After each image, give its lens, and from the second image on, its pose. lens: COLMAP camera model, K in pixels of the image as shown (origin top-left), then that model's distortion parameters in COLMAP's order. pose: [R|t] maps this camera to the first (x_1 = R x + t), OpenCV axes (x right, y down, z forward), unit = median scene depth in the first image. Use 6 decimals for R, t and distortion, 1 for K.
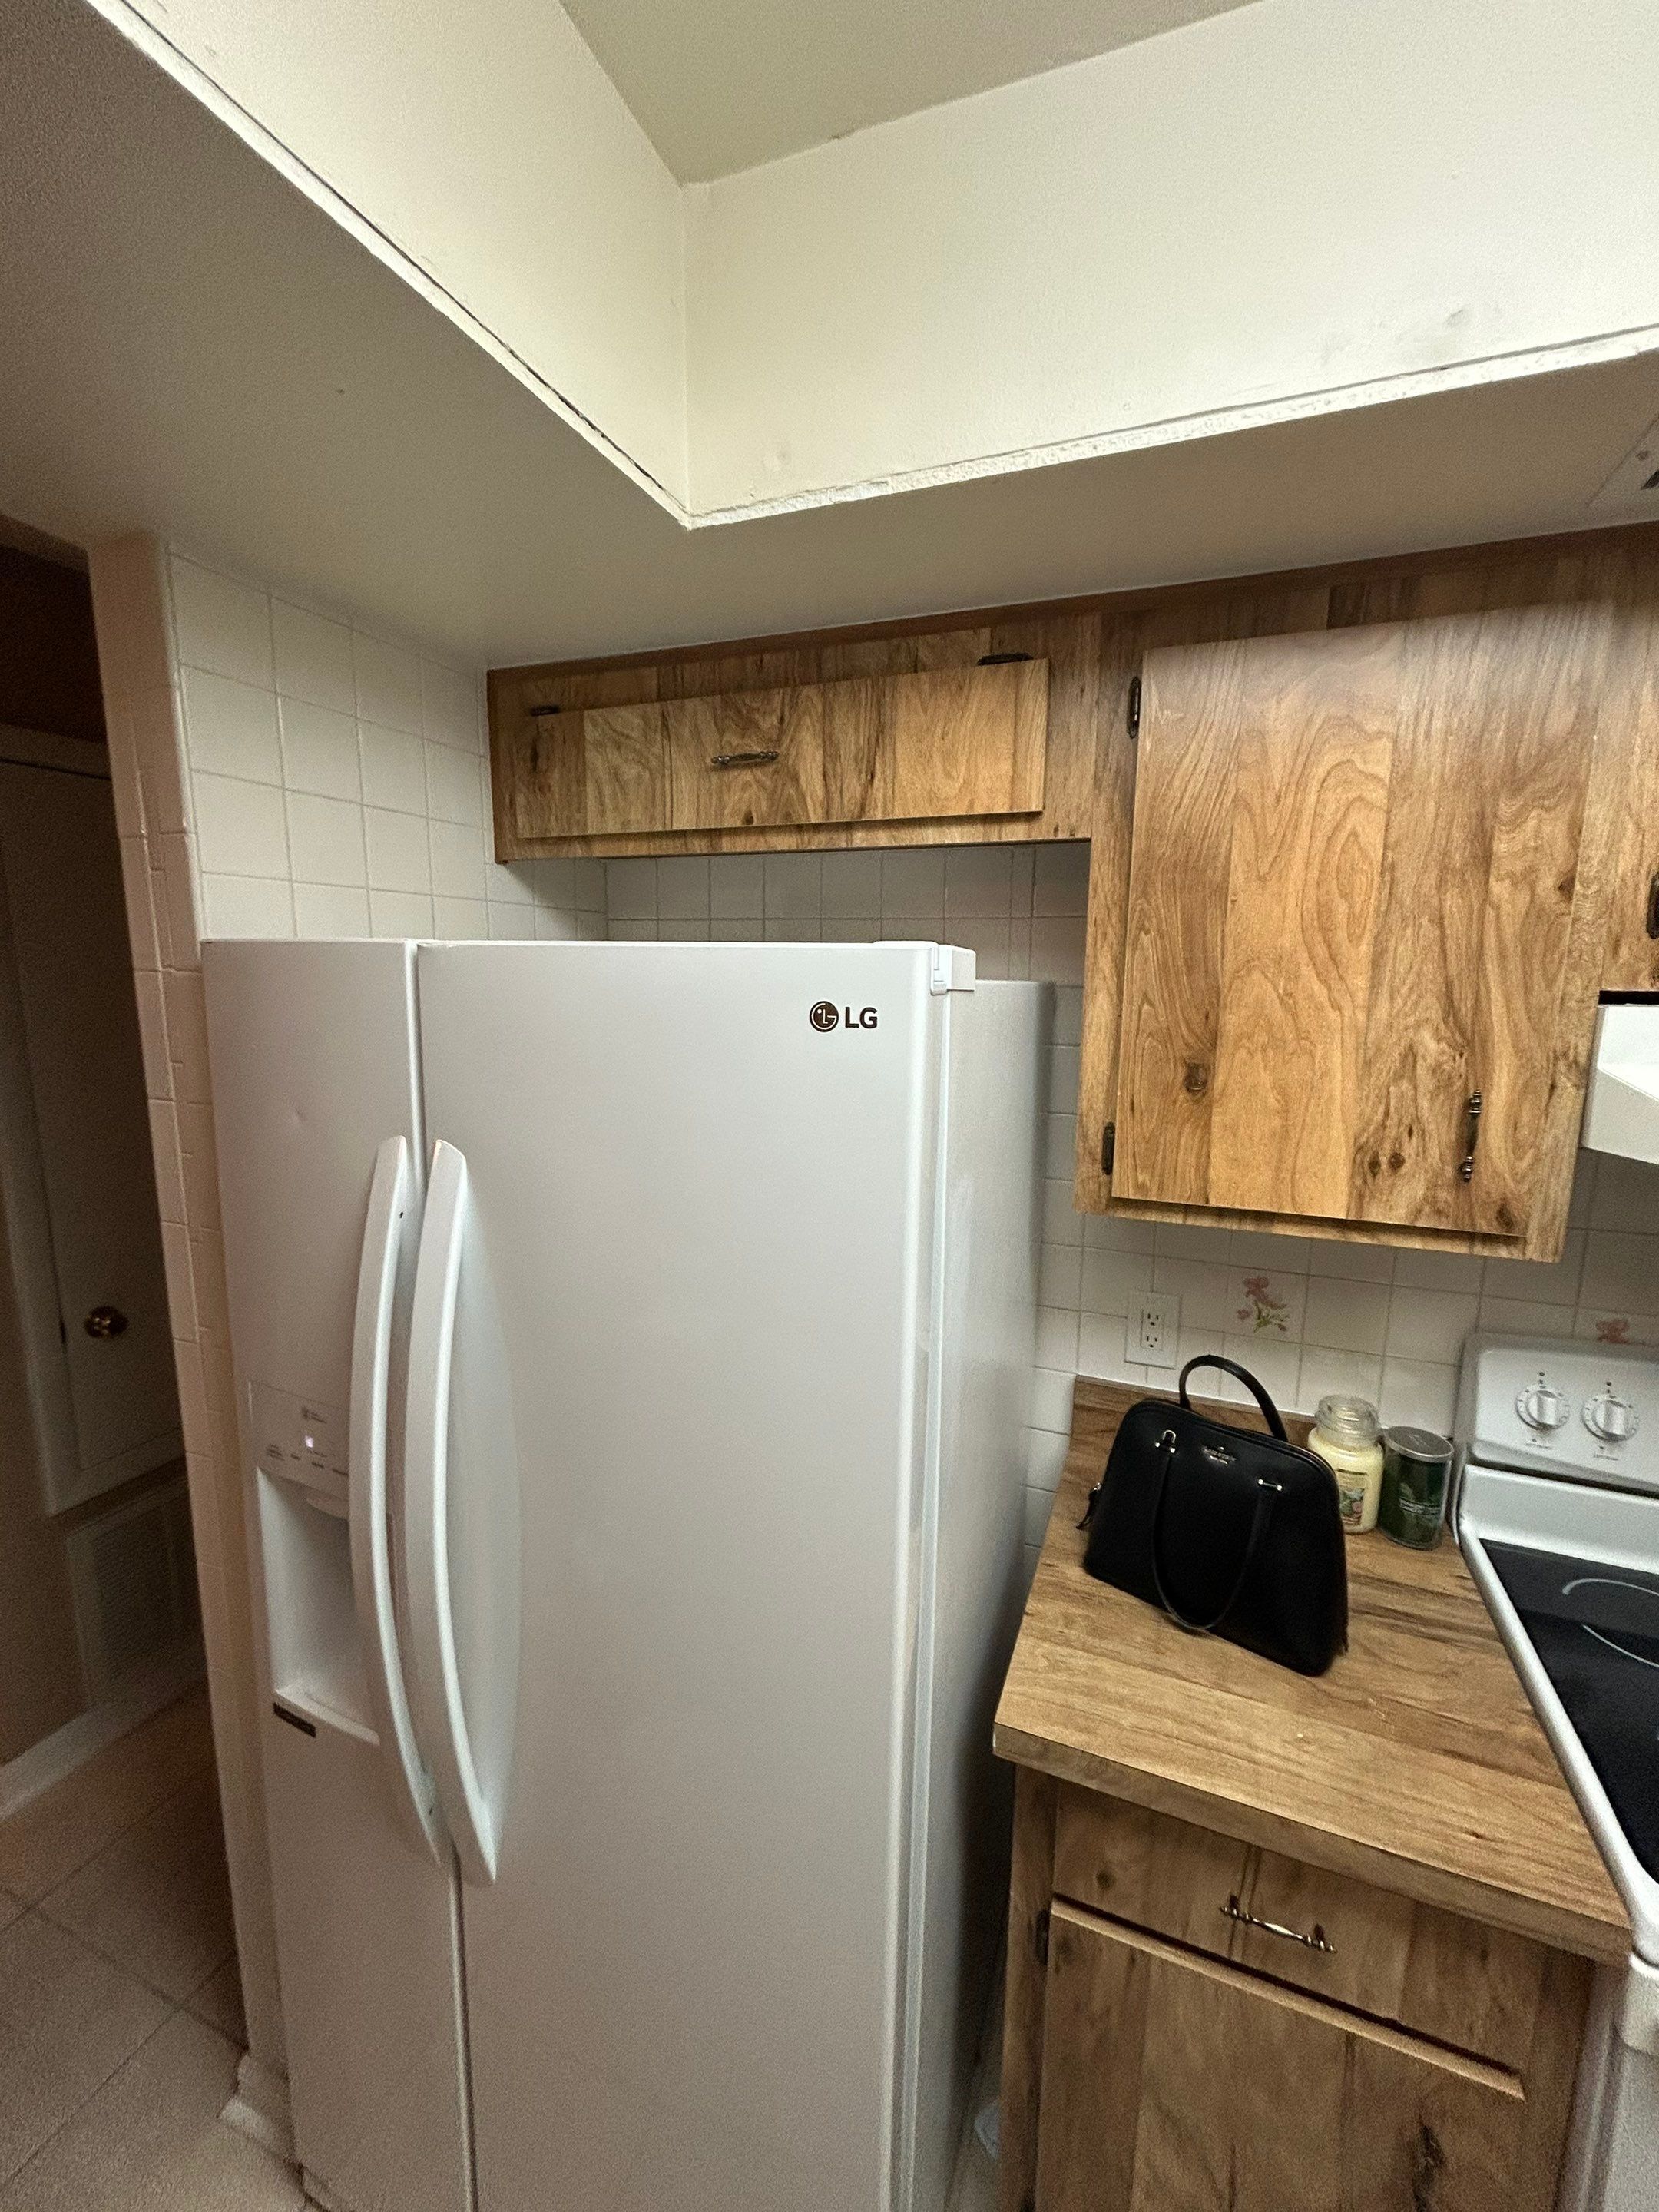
lens RADIAL K [[875.2, 0, 862.4], [0, 875.2, 1107.0], [0, 0, 1]] dist [0.001388, 0.000603]
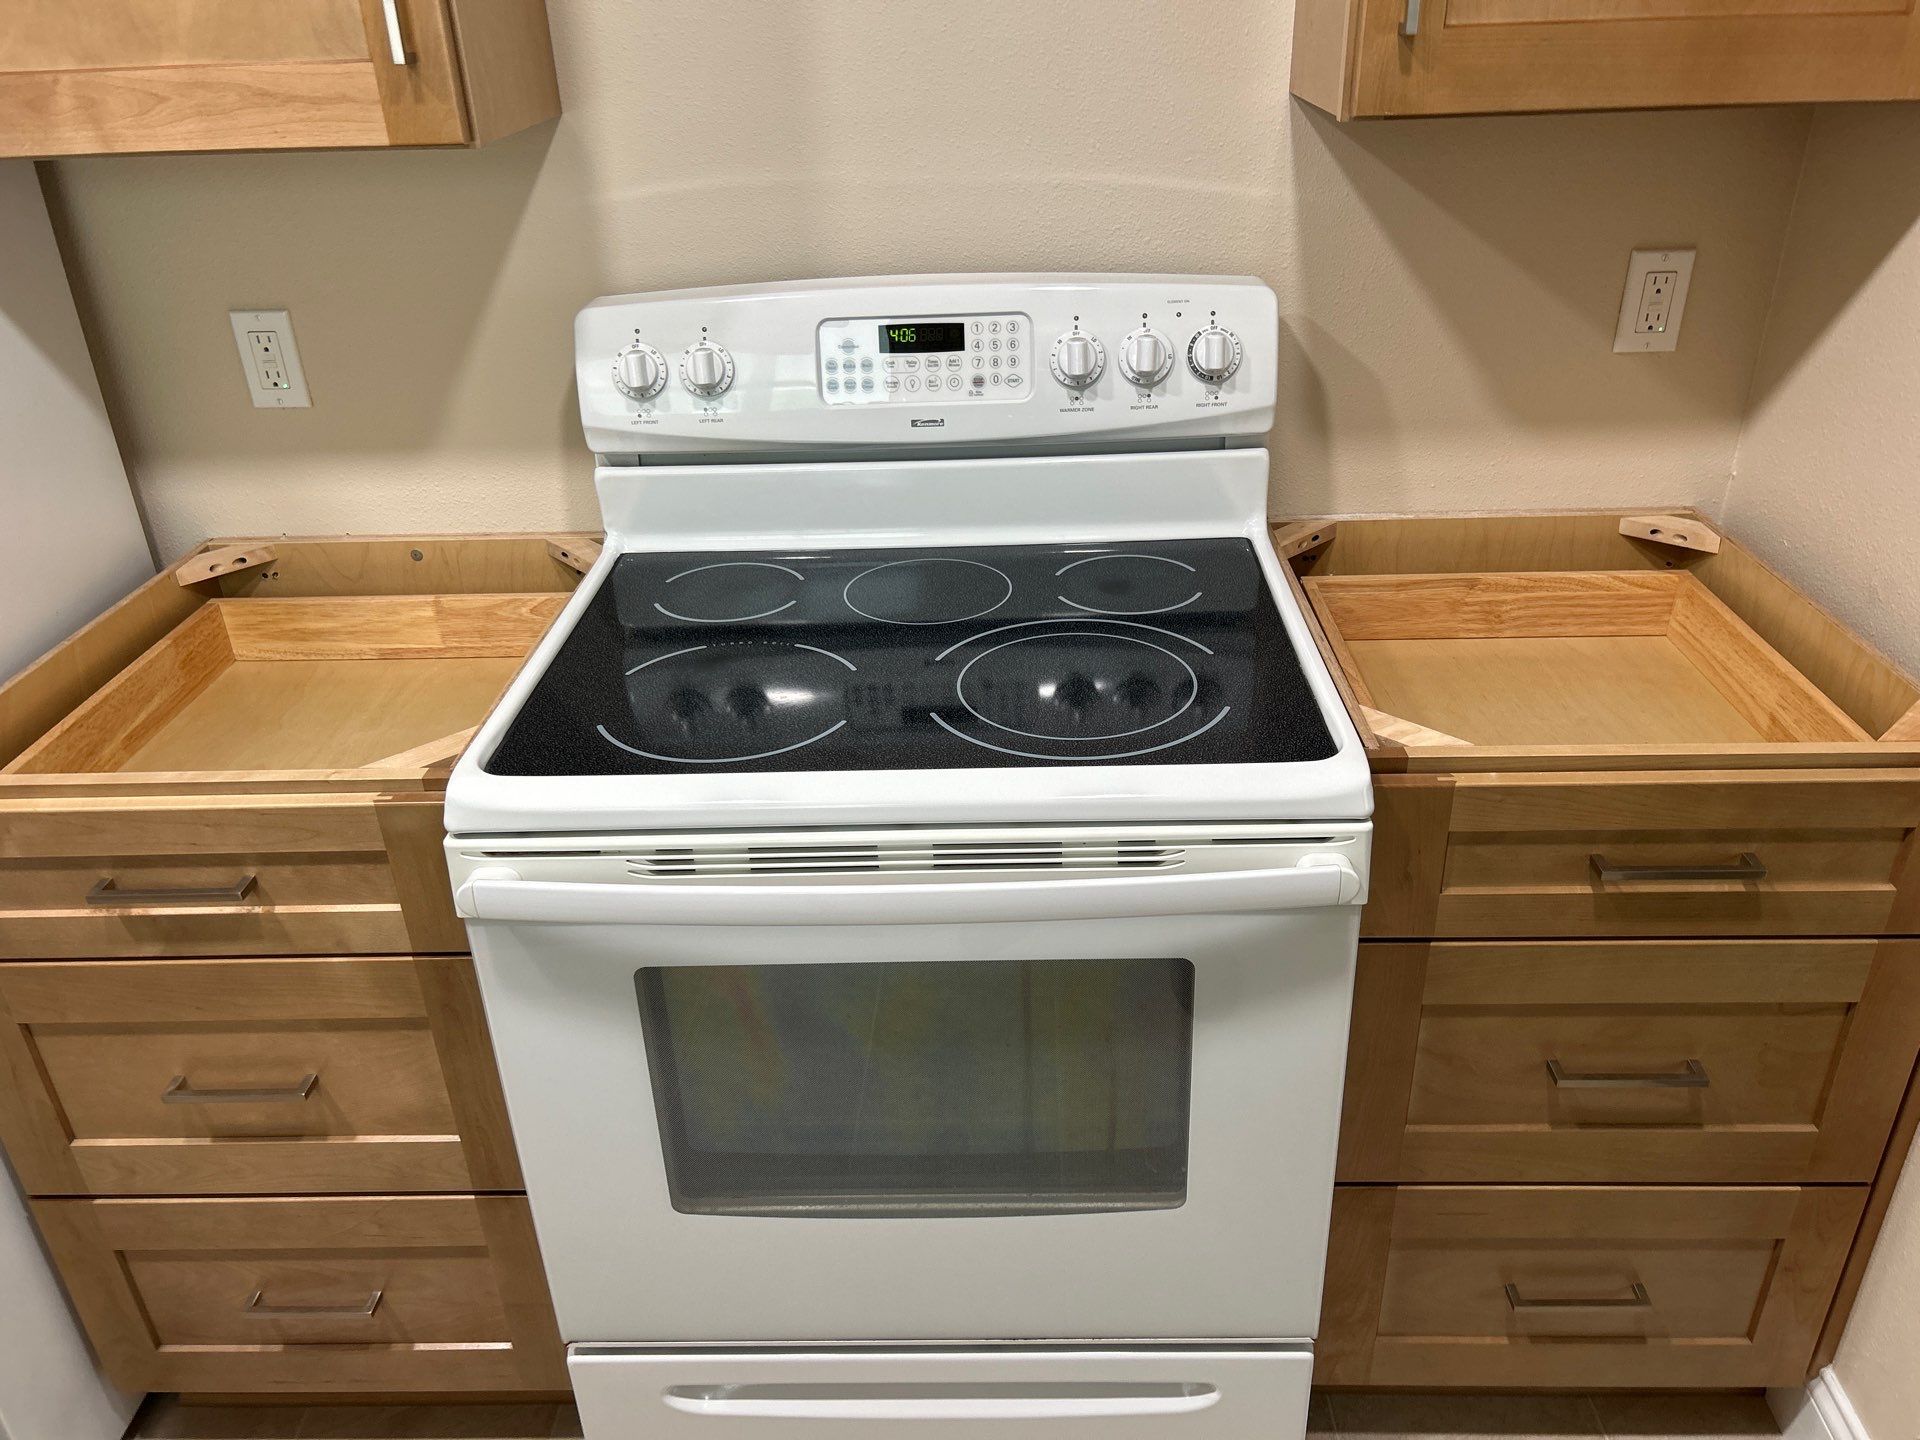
lens RADIAL K [[1436.6, 0, 959.8], [0, 1436.6, 716.7], [0, 0, 1]] dist [0.042458, -0.041647]
pose [[0.938591, -0.191496, 0.287012, 0.711296], [0.090510, 0.939364, 0.330760, 0.265722], [-0.332948, -0.284471, 0.899011, -0.433151]]
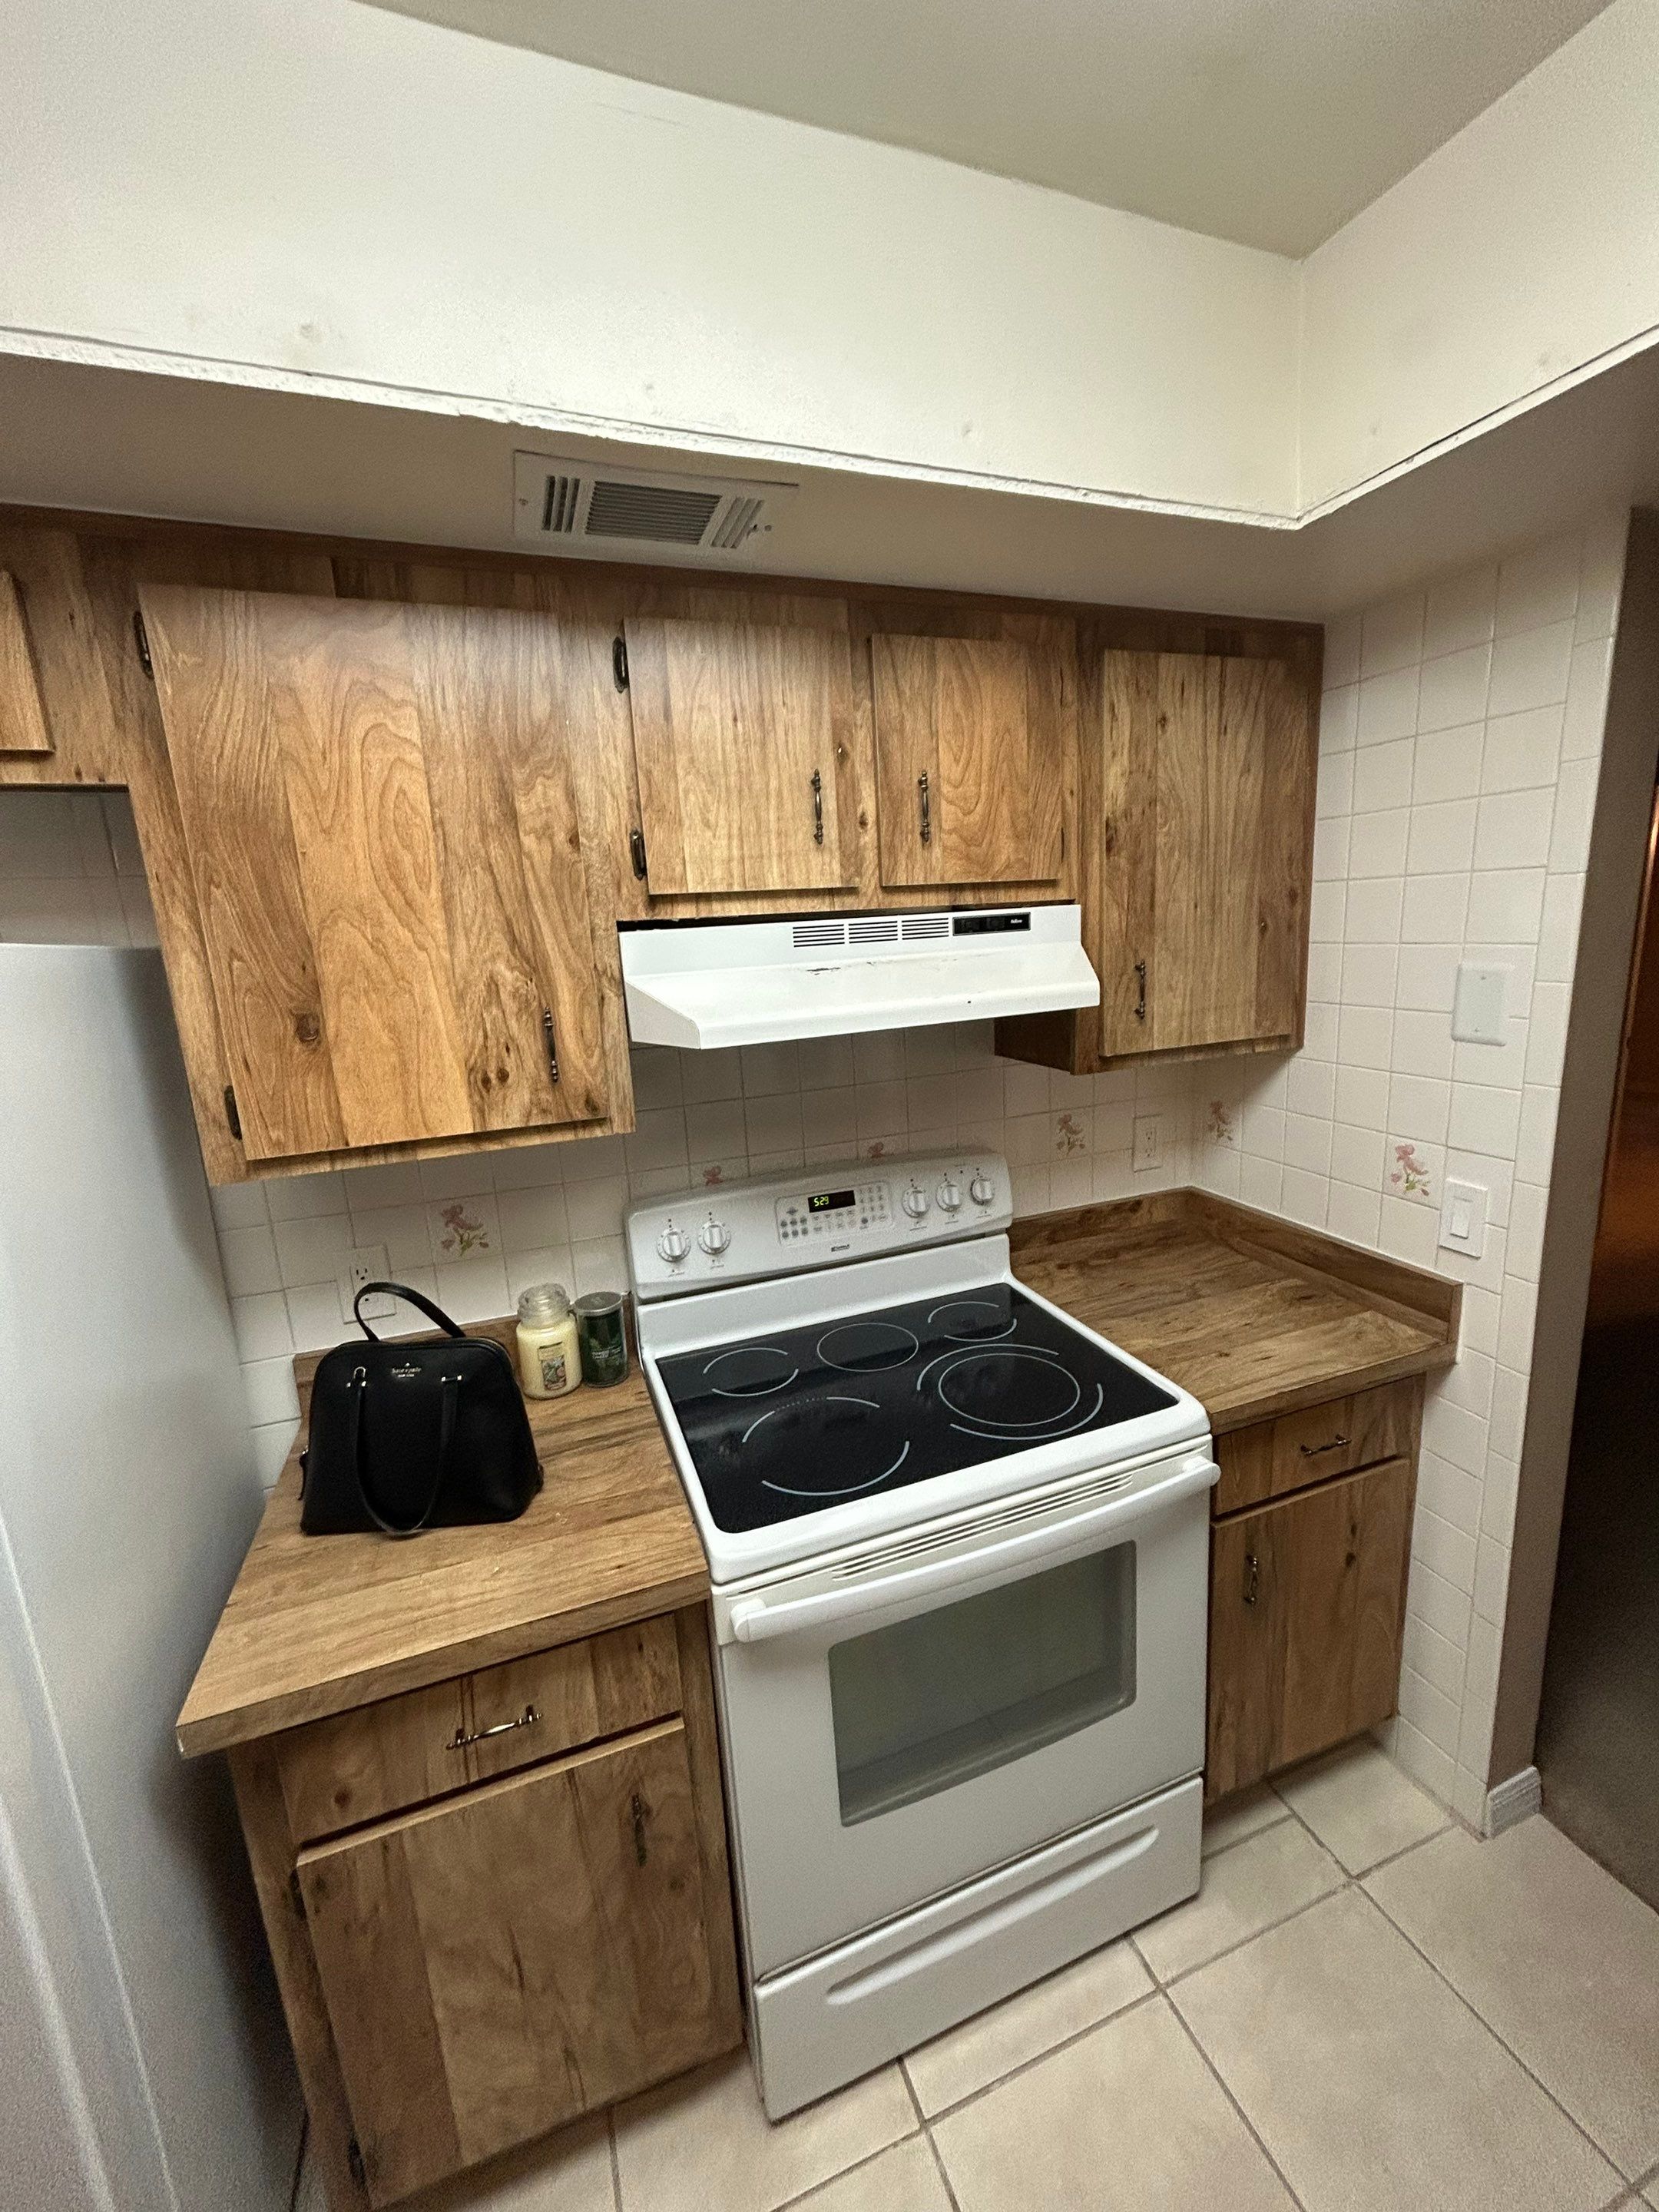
lens RADIAL K [[875.2, 0, 837.8], [0, 875.2, 1106.0], [0, 0, 1]] dist [0.001388, 0.000603]
pose [[0.747583, -0.182482, 0.638608, 0.188973], [0.163173, 0.982508, 0.089733, 0.071671], [-0.643812, 0.037121, 0.764283, -0.193834]]
